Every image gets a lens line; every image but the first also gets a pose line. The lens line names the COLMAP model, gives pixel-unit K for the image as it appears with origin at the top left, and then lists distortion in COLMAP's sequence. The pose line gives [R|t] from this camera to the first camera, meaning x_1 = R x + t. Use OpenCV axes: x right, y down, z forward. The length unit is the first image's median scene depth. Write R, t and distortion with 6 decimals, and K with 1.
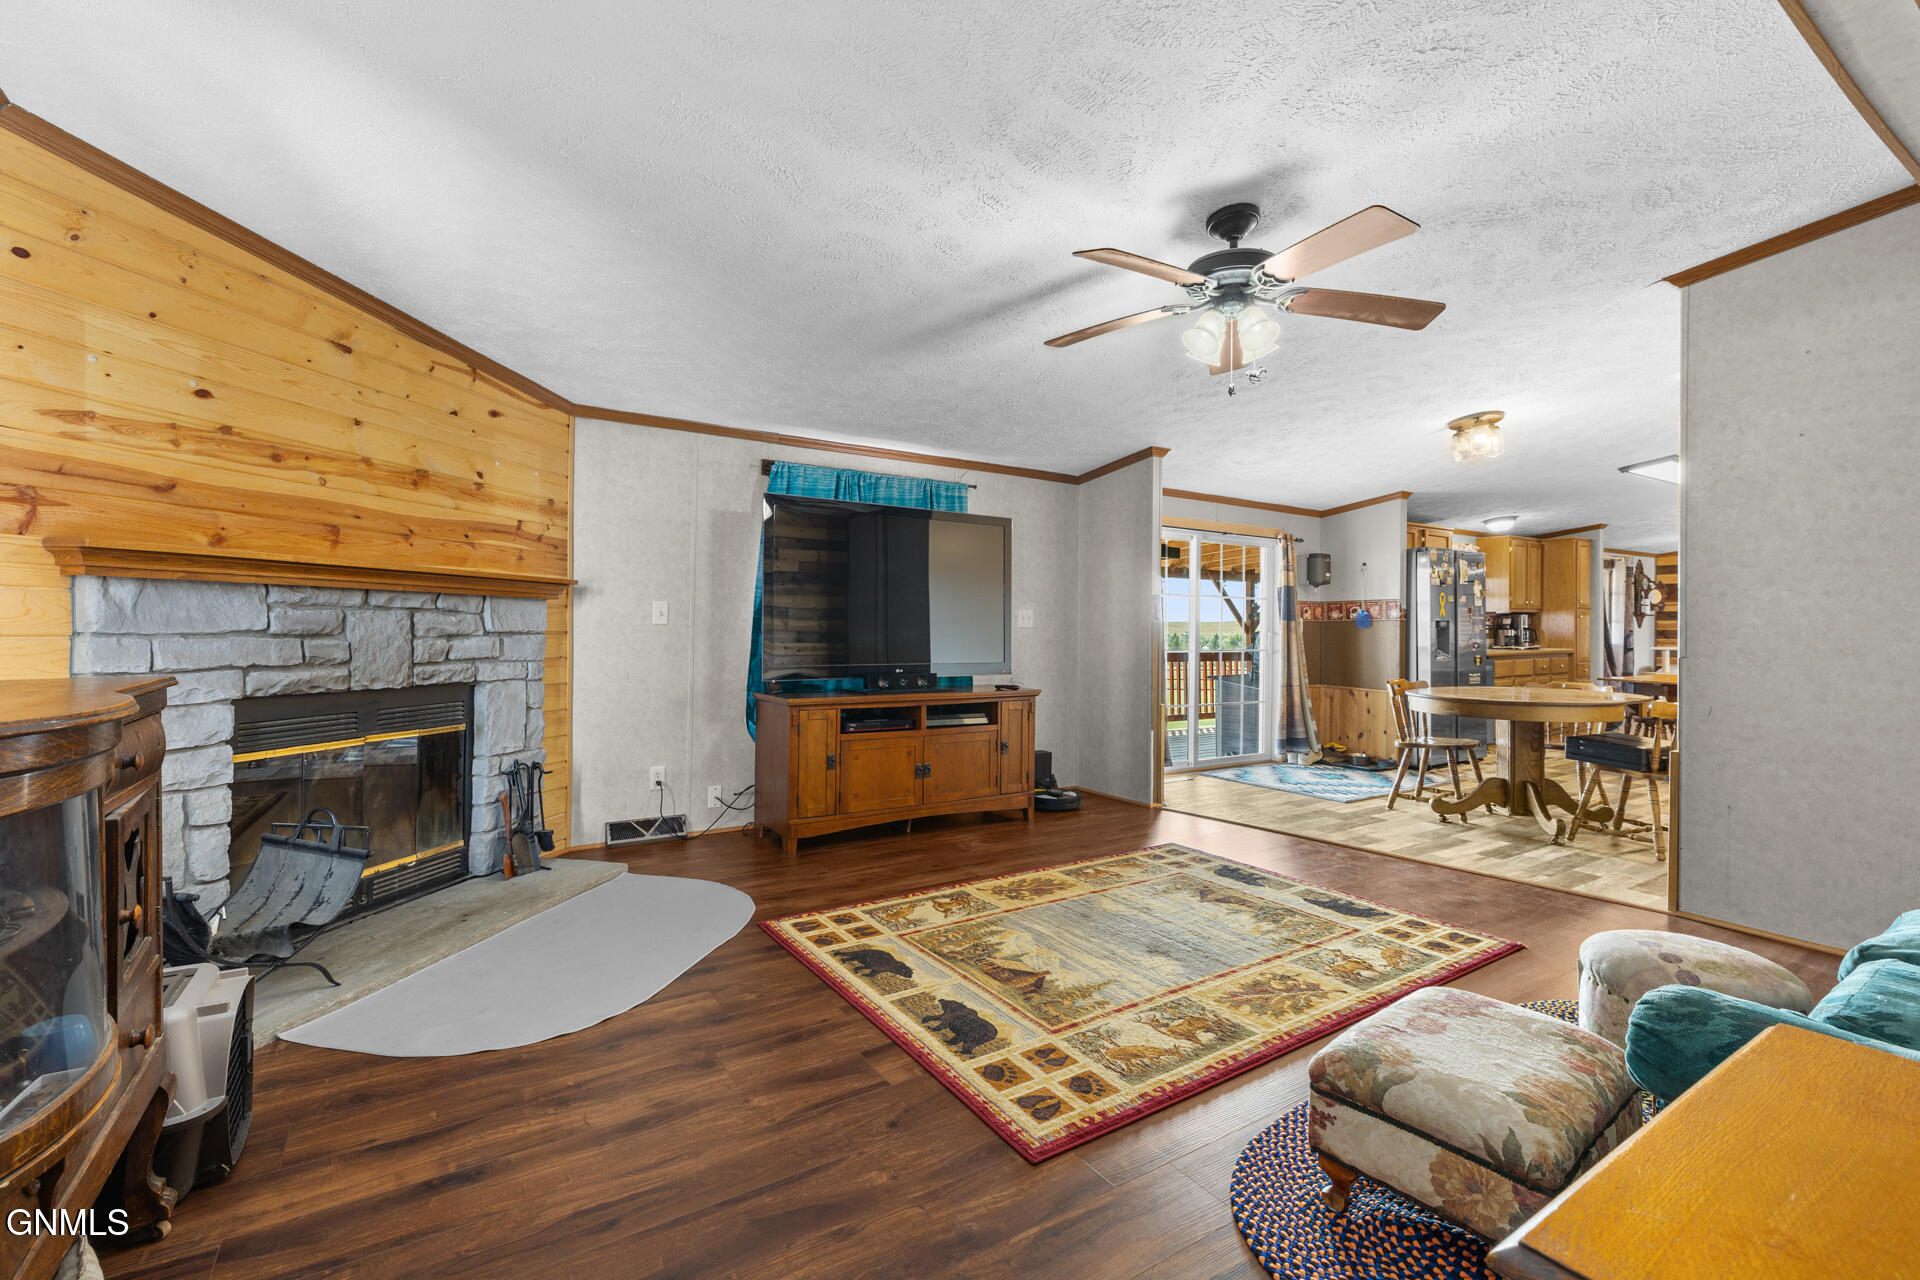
lens RADIAL K [[812.8, 0, 961.6], [0, 812.8, 621.5], [0, 0, 1]] dist [0.002978, -0.002159]
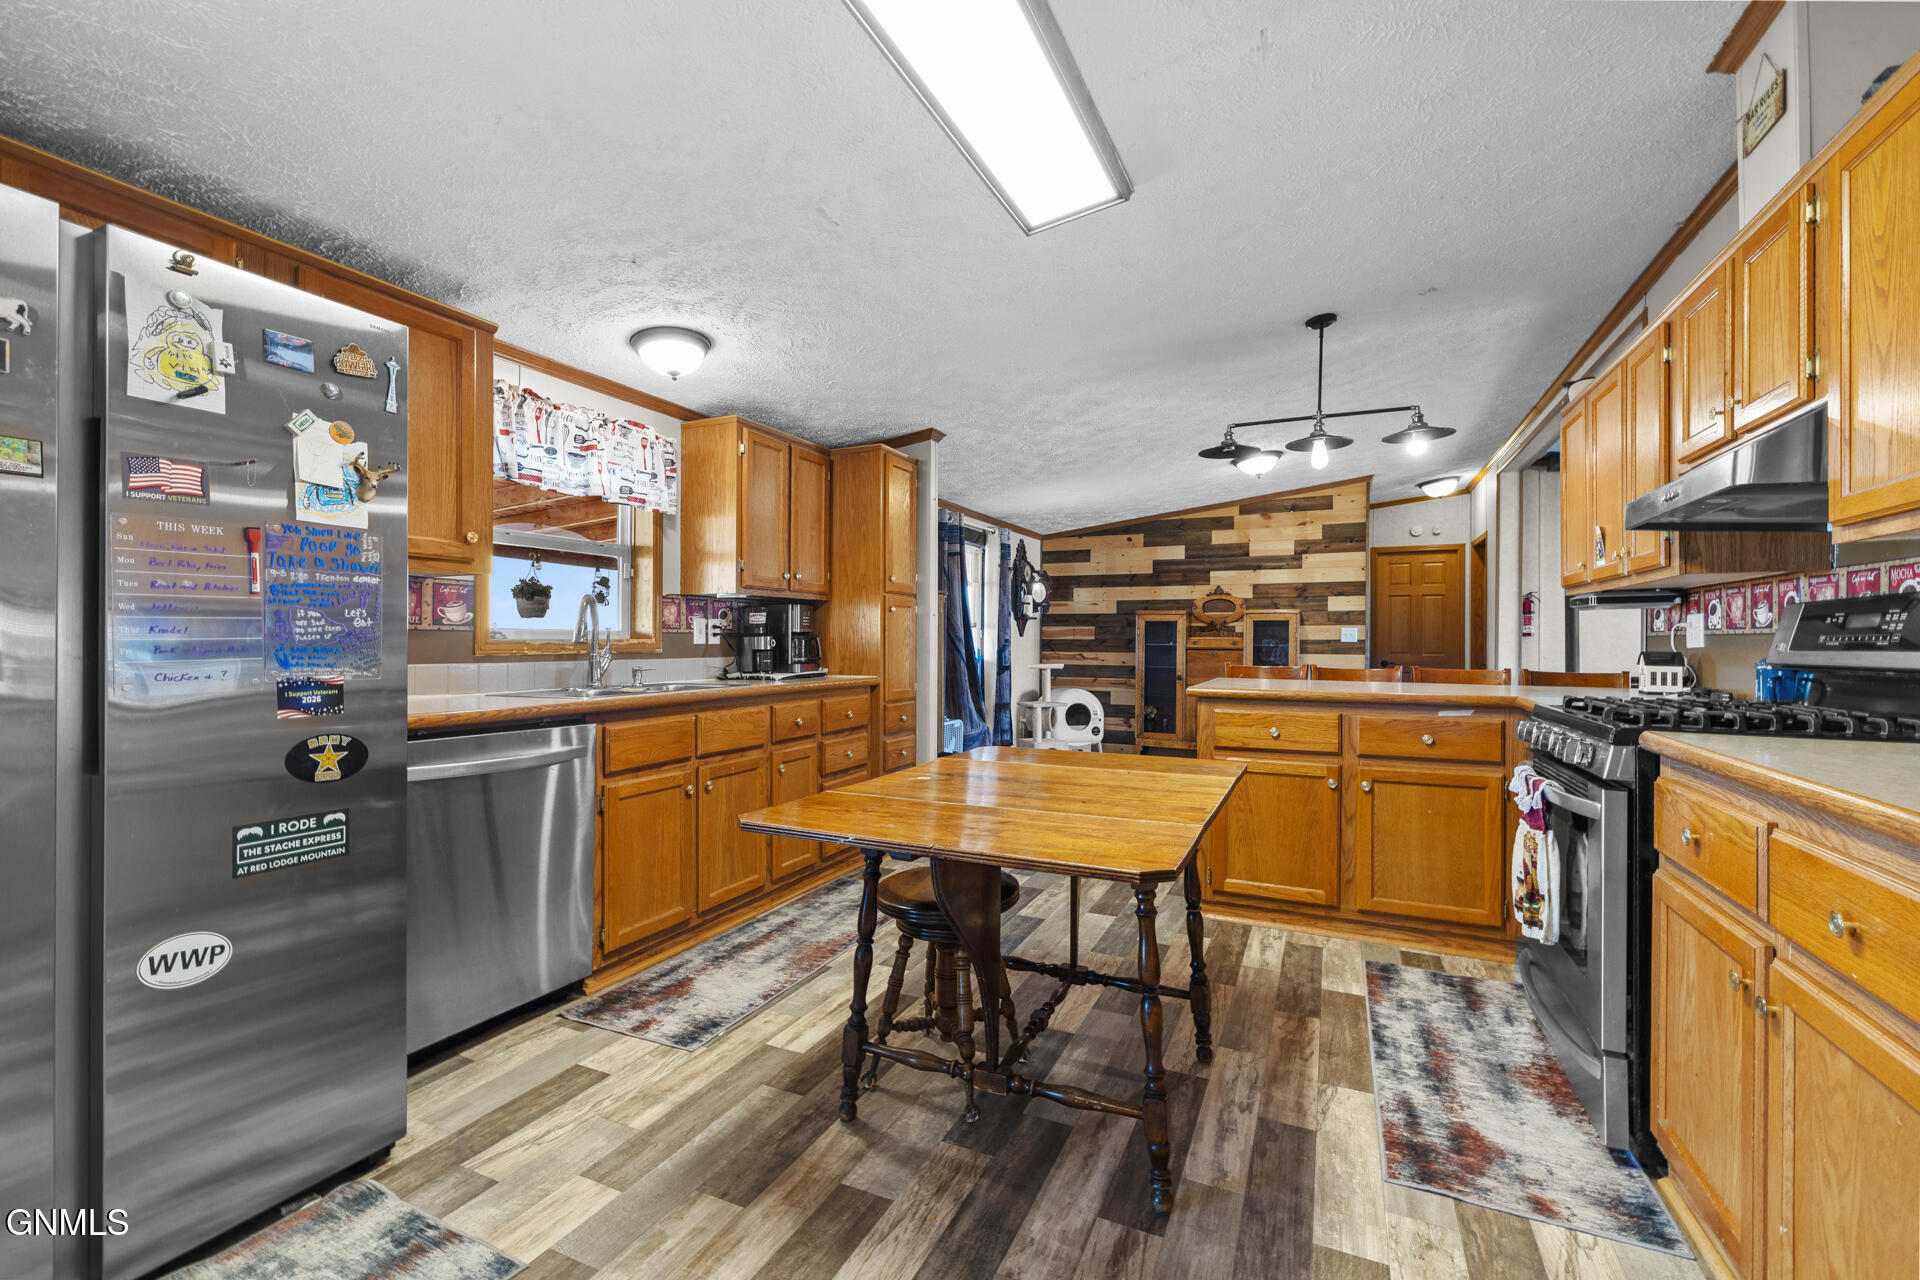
lens RADIAL K [[812.8, 0, 967.4], [0, 812.8, 639.7], [0, 0, 1]] dist [0.002978, -0.002159]
pose [[0.838023, -0.002598, 0.545629, 1.329819], [0.000246, 0.999990, 0.004384, 0.025305], [-0.545635, -0.003539, 0.838016, 1.413465]]
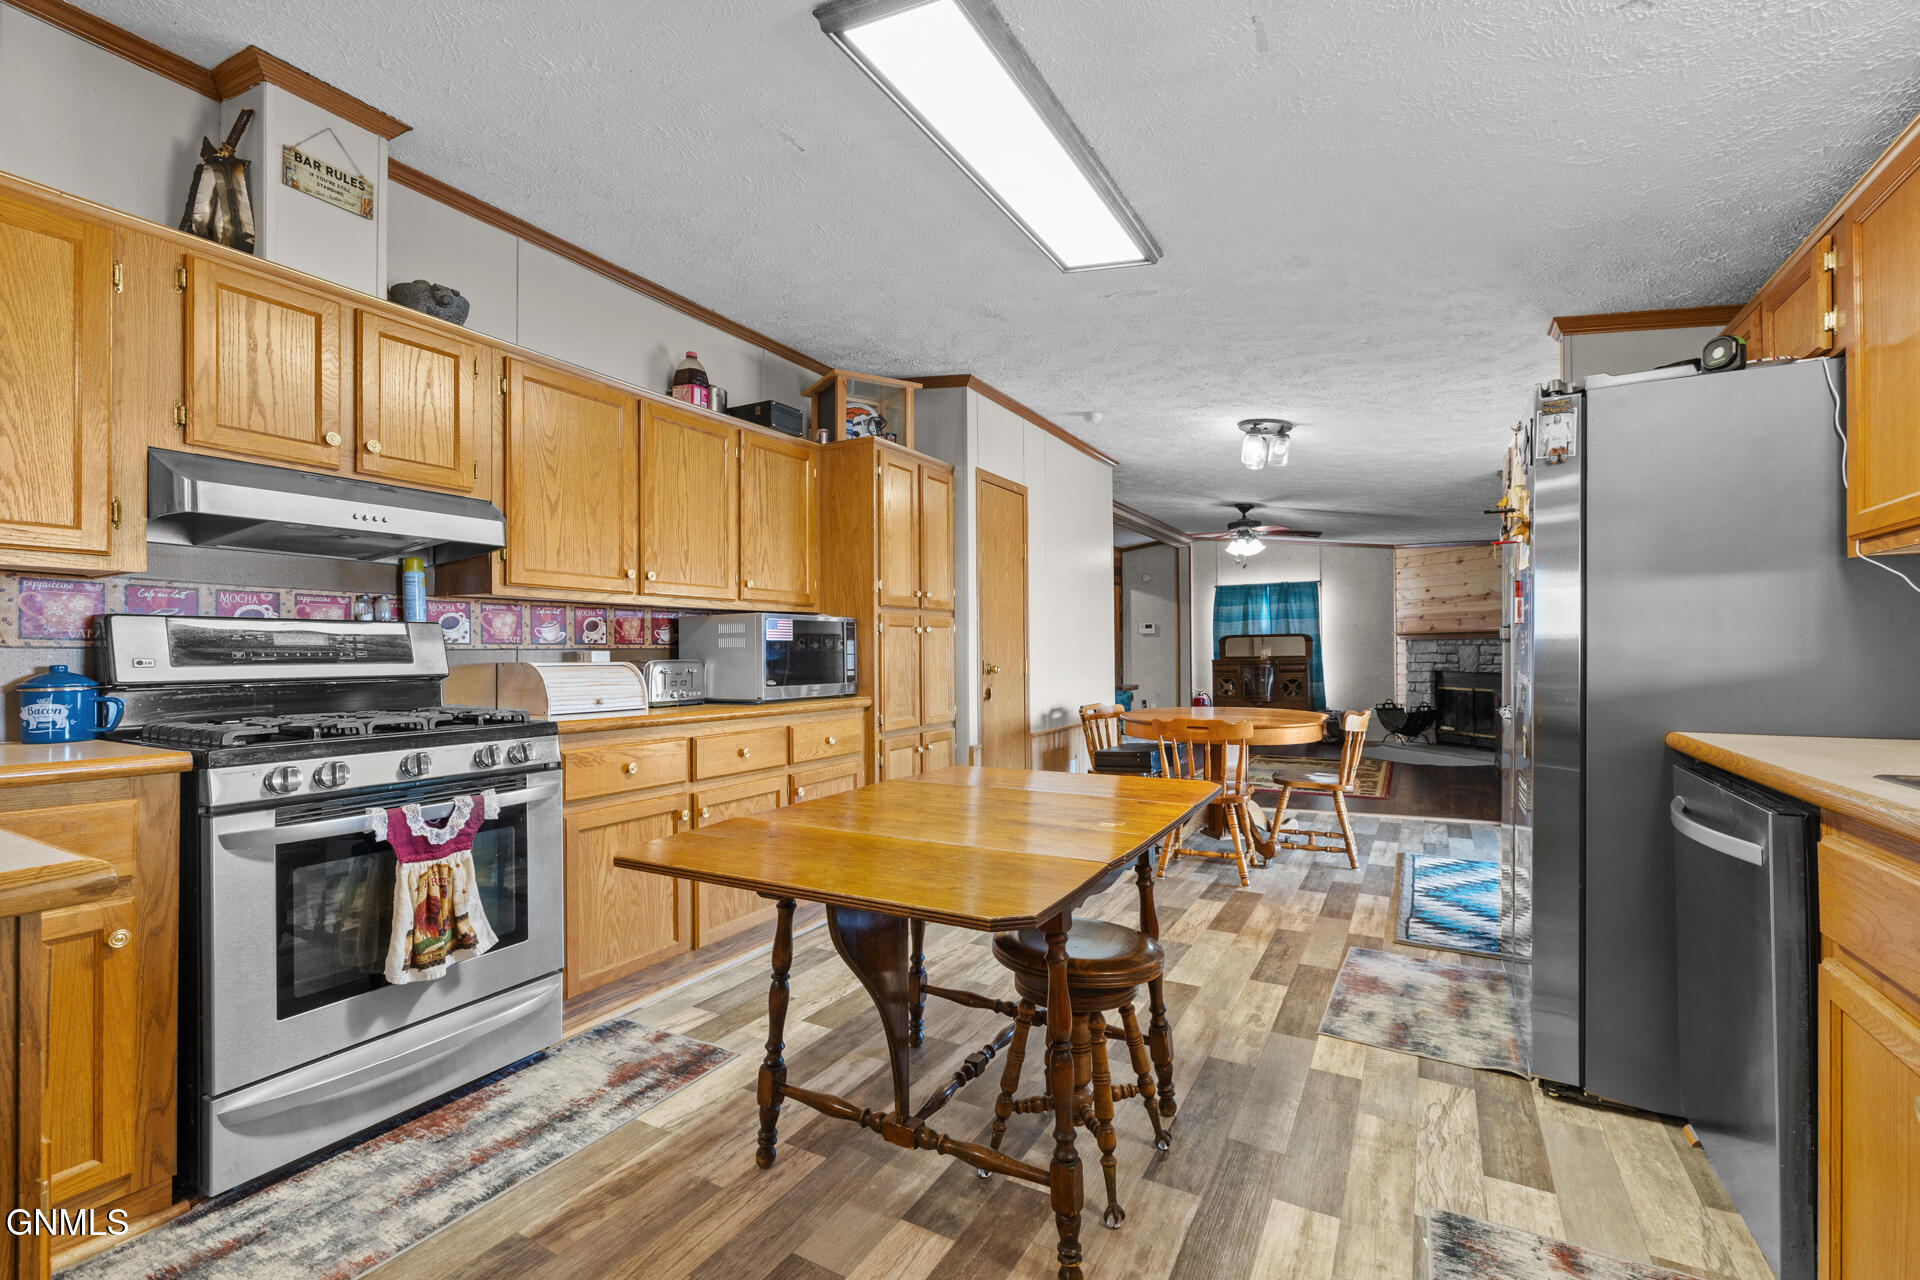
lens RADIAL K [[812.8, 0, 964.7], [0, 812.8, 641.3], [0, 0, 1]] dist [0.002978, -0.002159]
pose [[-0.886000, -0.010521, -0.463567, 1.976680], [-0.000541, 0.999765, -0.021657, 0.030962], [0.463686, -0.018937, -0.885797, 2.394799]]
